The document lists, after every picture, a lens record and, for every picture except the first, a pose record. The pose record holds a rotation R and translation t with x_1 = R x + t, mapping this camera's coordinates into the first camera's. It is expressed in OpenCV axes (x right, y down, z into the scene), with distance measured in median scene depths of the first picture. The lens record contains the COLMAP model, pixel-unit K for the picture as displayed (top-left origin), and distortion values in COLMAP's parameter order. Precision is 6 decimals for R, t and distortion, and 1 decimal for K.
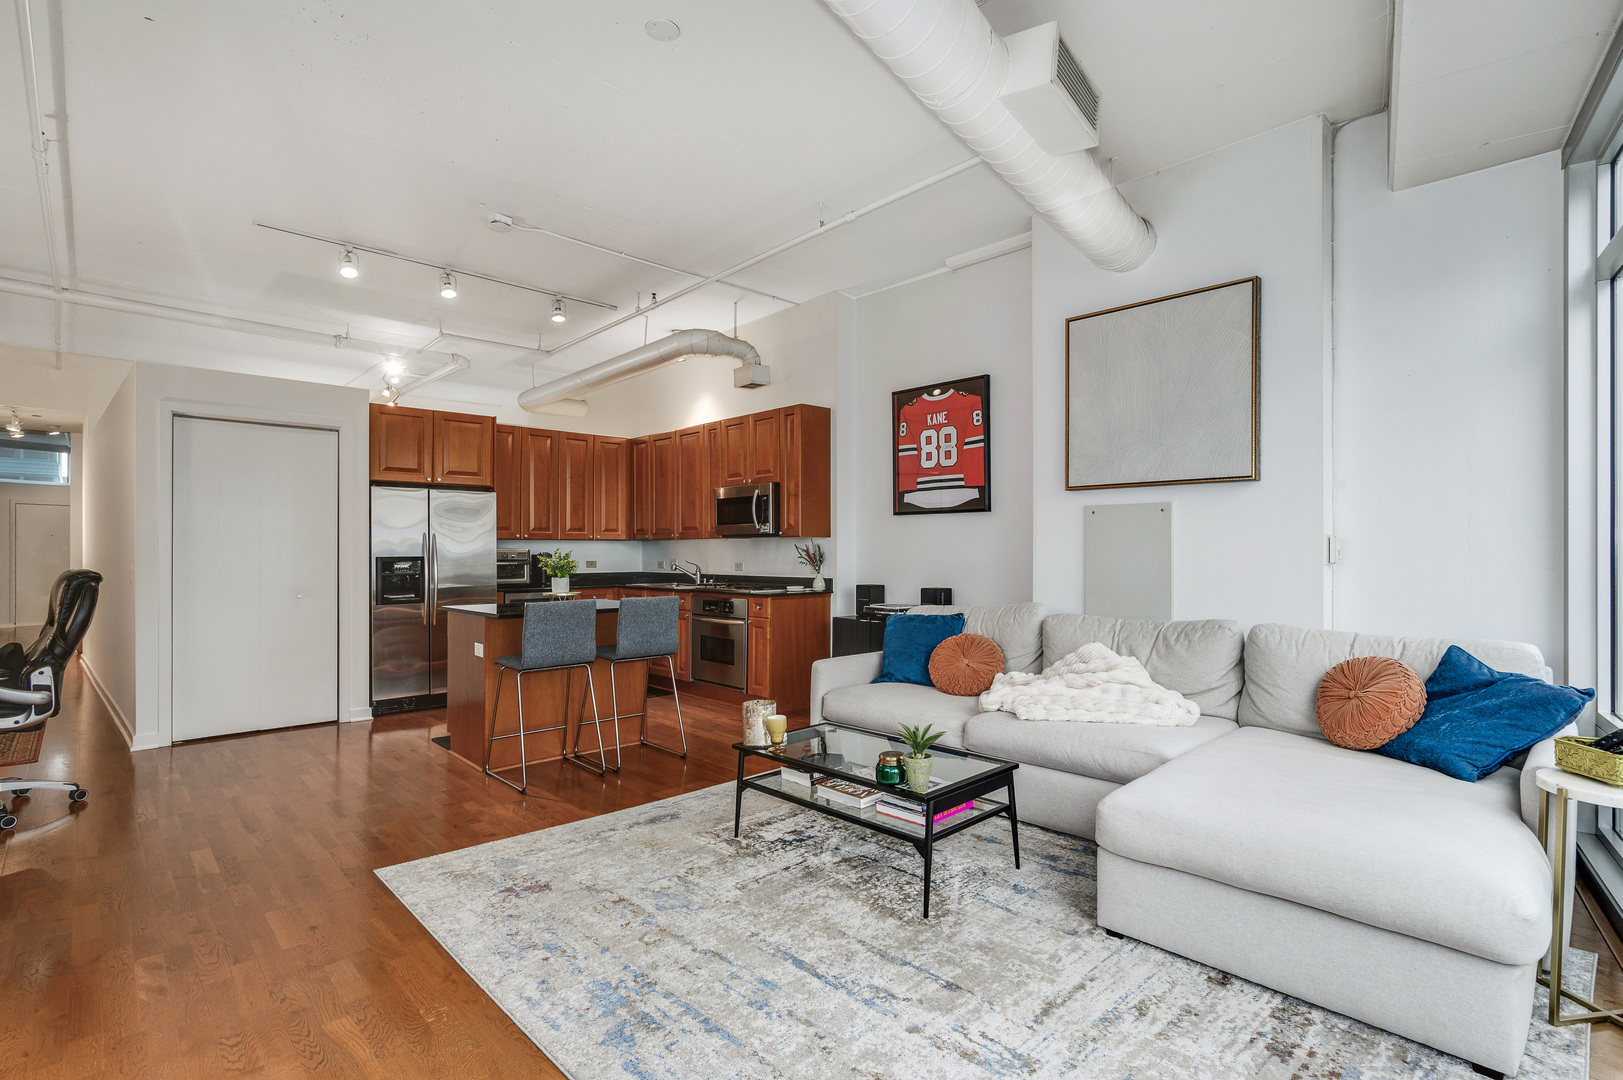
lens RADIAL K [[765.5, 0, 830.6], [0, 765.5, 543.9], [0, 0, 1]] dist [0.001343, -0.000175]
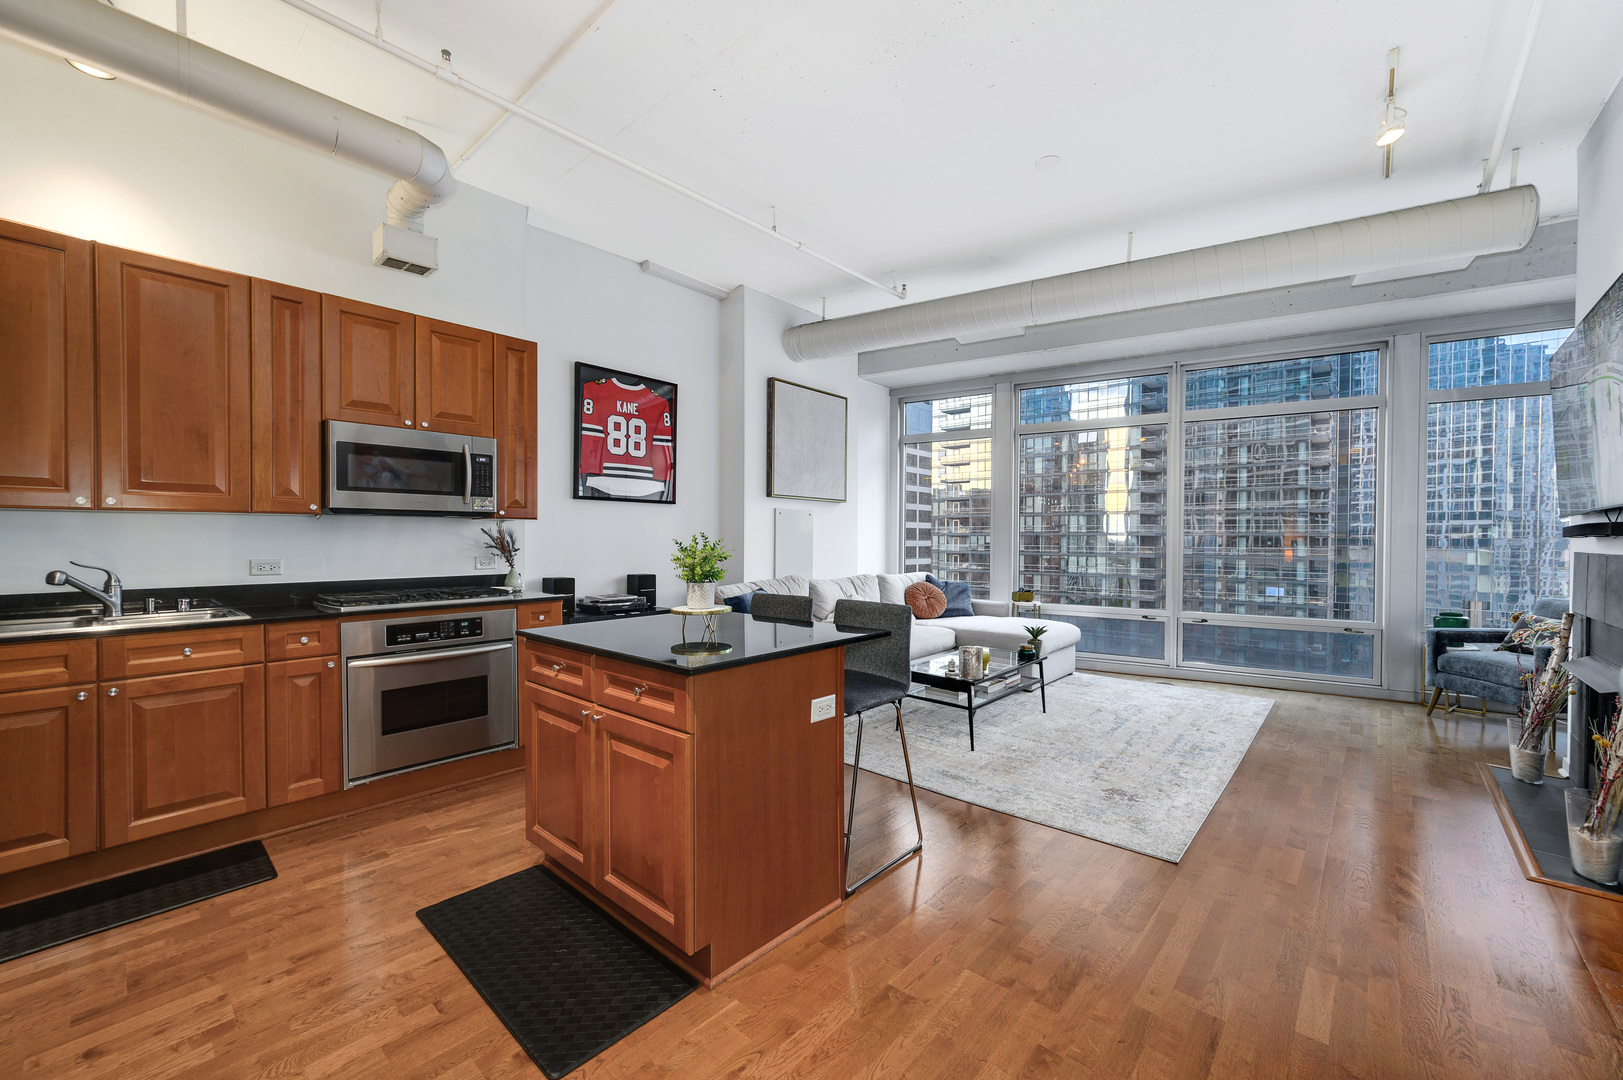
lens RADIAL K [[650.0, 0, 816.6], [0, 650.0, 548.2], [0, 0, 1]] dist [0.000364, 0.000013]
pose [[-0.081413, -0.014203, 0.996579, -0.724508], [-0.012114, 0.999839, 0.013259, 0.007626], [-0.996607, -0.010994, -0.081572, 0.801176]]
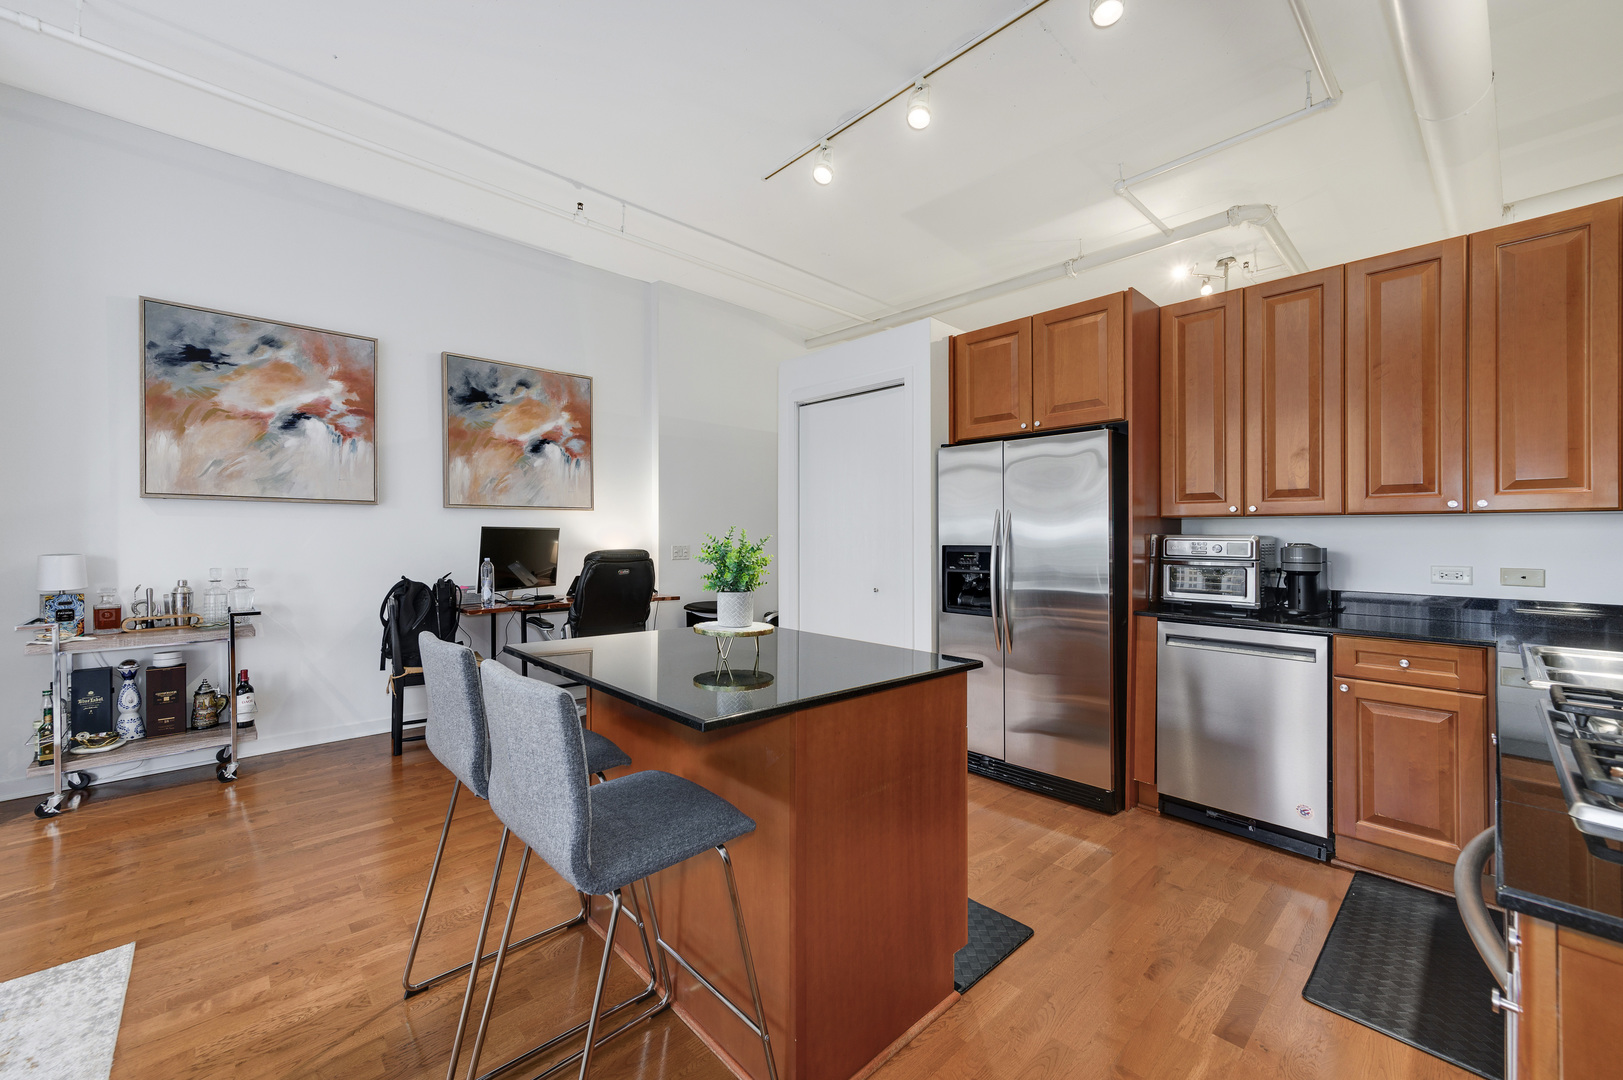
lens RADIAL K [[654.4, 0, 810.5], [0, 654.4, 533.2], [0, 0, 1]] dist [0.002076, 0.000700]
pose [[-0.019152, -0.004549, -0.999806, 0.030822], [0.001633, 0.999988, -0.004581, 0.008663], [0.999815, -0.001720, -0.019144, 0.885557]]
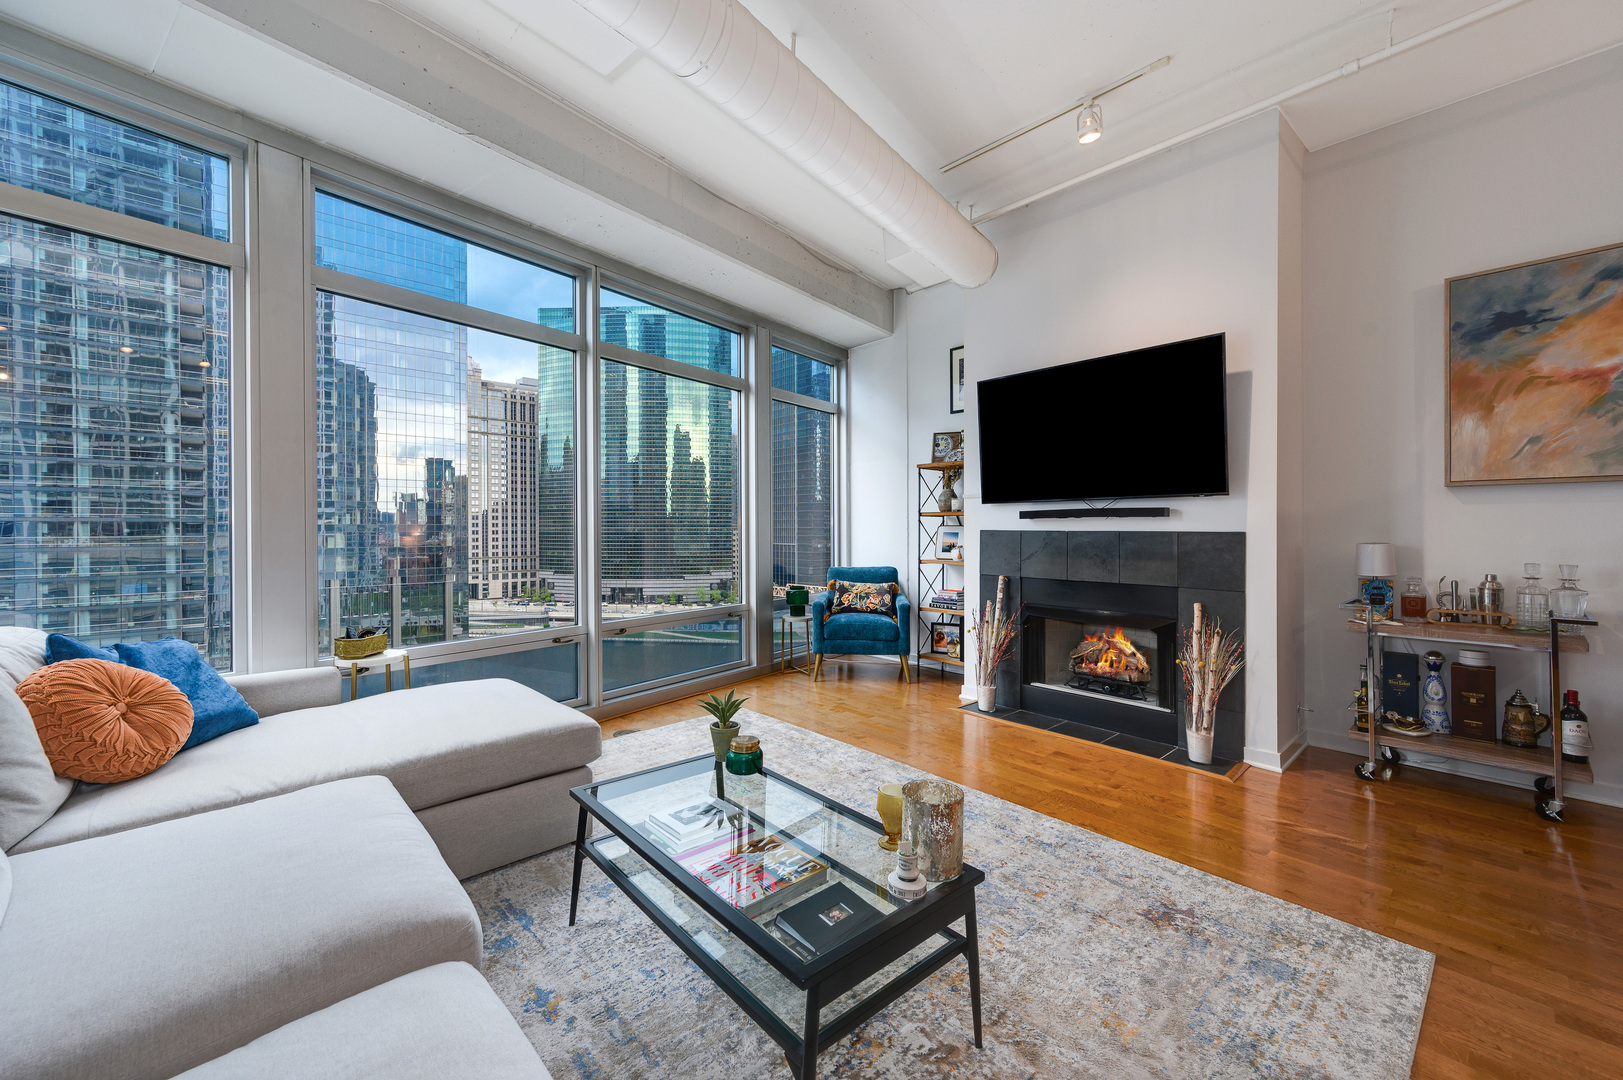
lens RADIAL K [[638.7, 0, 817.1], [0, 638.7, 533.3], [0, 0, 1]] dist [-0.000281, 0.004440]
pose [[-0.999543, 0.002606, 0.030105, -0.013638], [0.002700, 0.999992, 0.003092, 0.010471], [-0.030096, 0.003172, -0.999542, 0.850413]]
